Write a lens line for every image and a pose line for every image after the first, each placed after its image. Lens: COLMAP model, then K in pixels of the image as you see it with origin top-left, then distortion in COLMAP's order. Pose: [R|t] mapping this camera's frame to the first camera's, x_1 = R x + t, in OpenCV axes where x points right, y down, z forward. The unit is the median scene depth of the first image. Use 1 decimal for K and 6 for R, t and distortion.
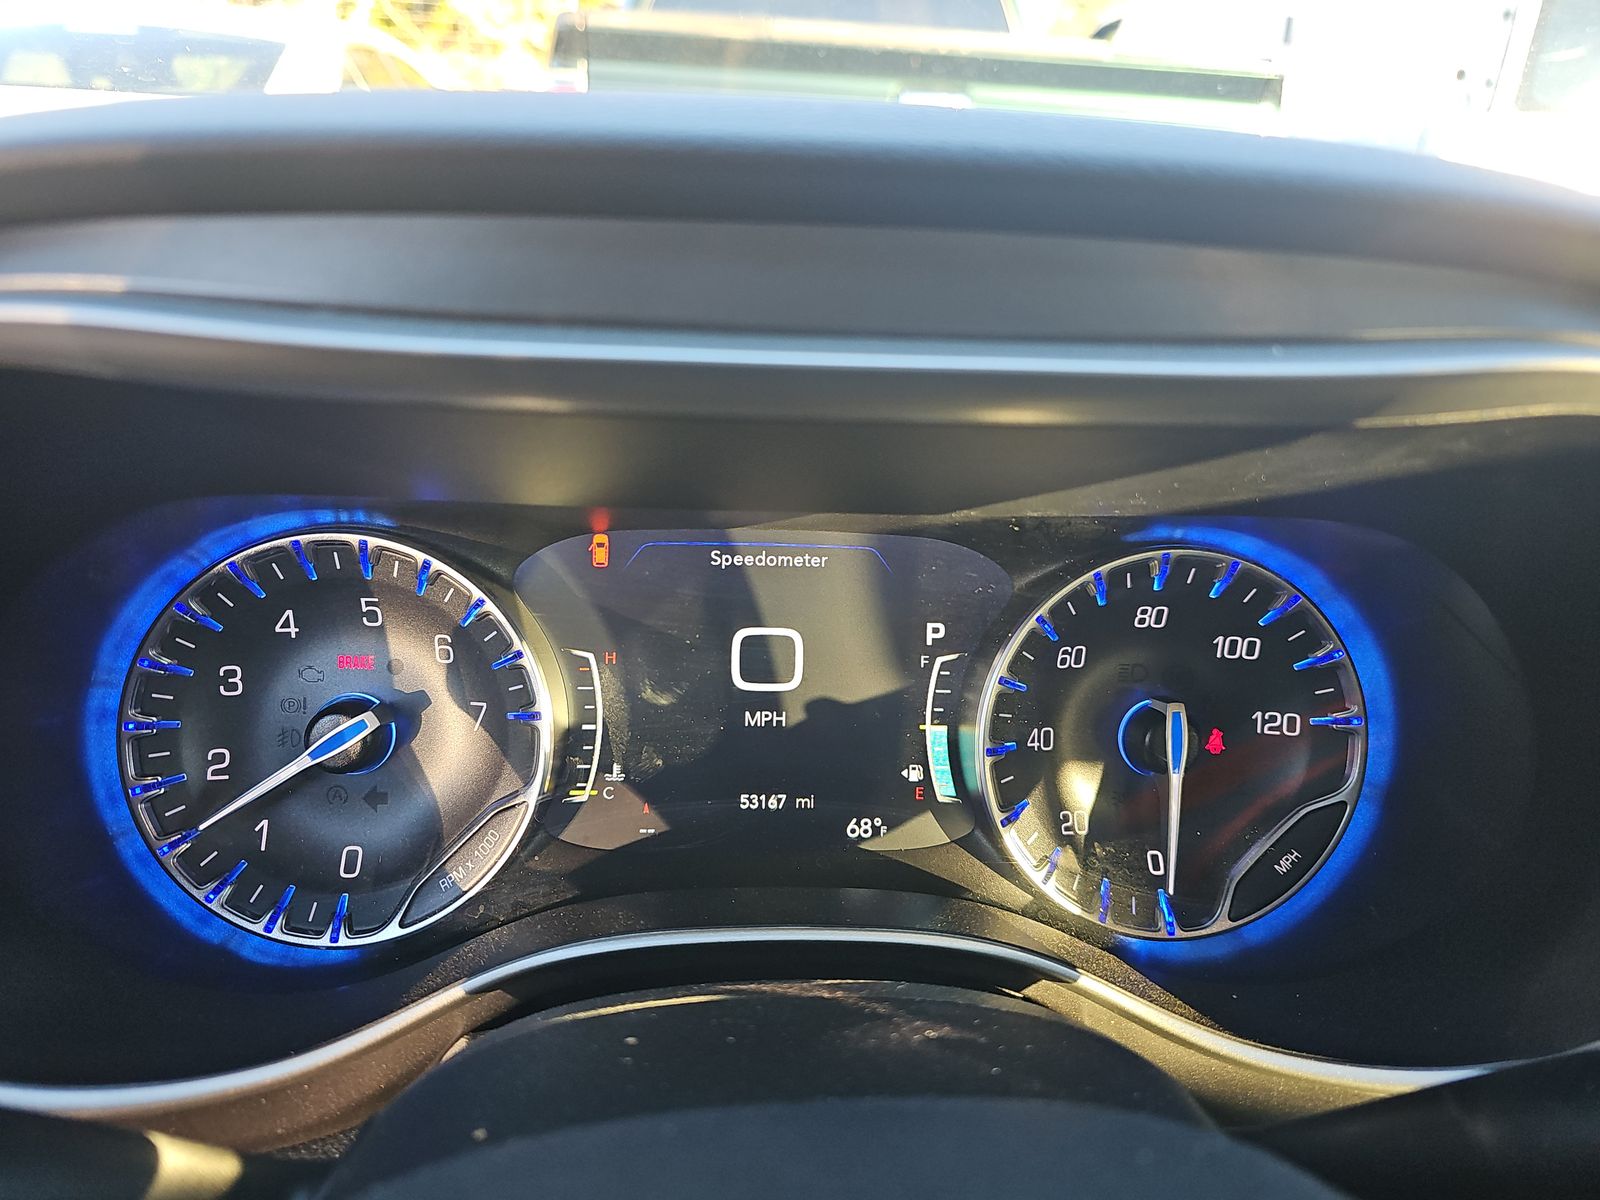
lens RADIAL K [[1072.7, 0, 799.1], [0, 1072.7, 608.3], [0, 0, 1]] dist [0.040921, -0.041000]
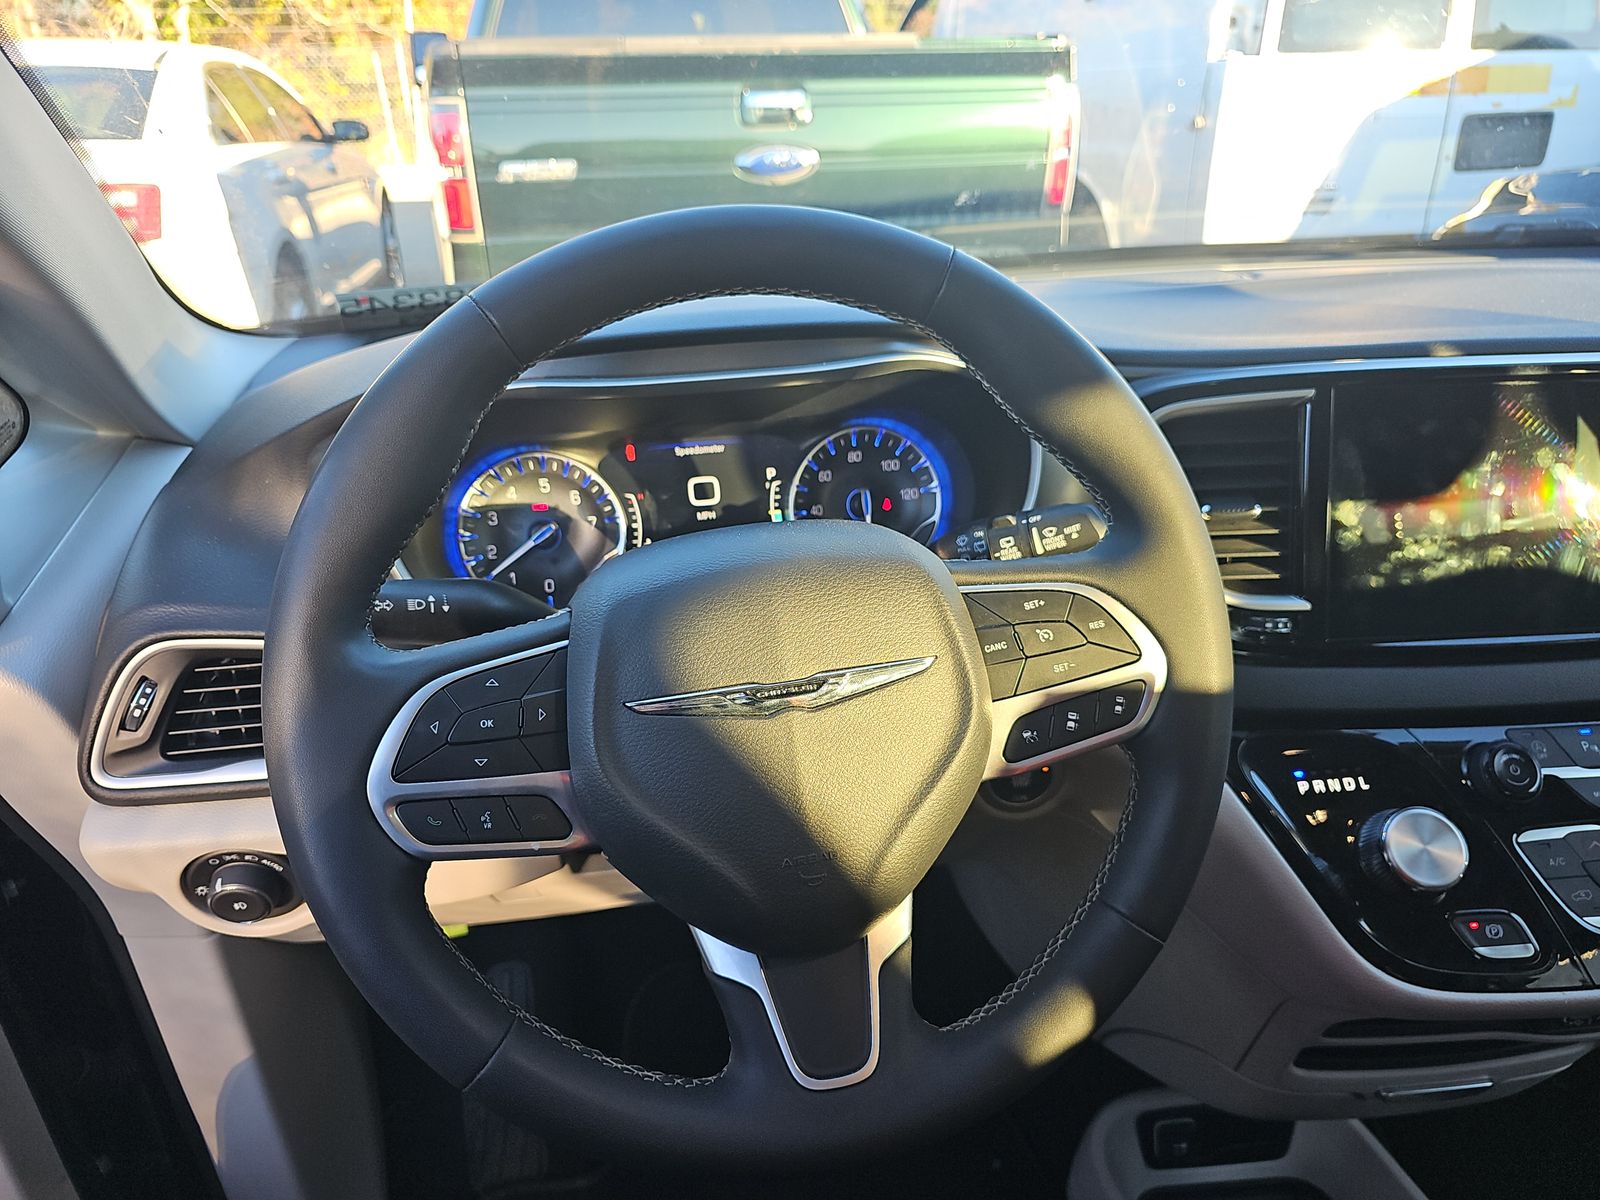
lens RADIAL K [[1072.1, 0, 807.9], [0, 1072.1, 615.7], [0, 0, 1]] dist [0.076784, -0.102328]
pose [[0.988983, -0.121255, 0.084916, -0.037757], [0.117649, 0.991976, 0.046278, 0.248349], [-0.089846, -0.035778, 0.995313, -1.496421]]
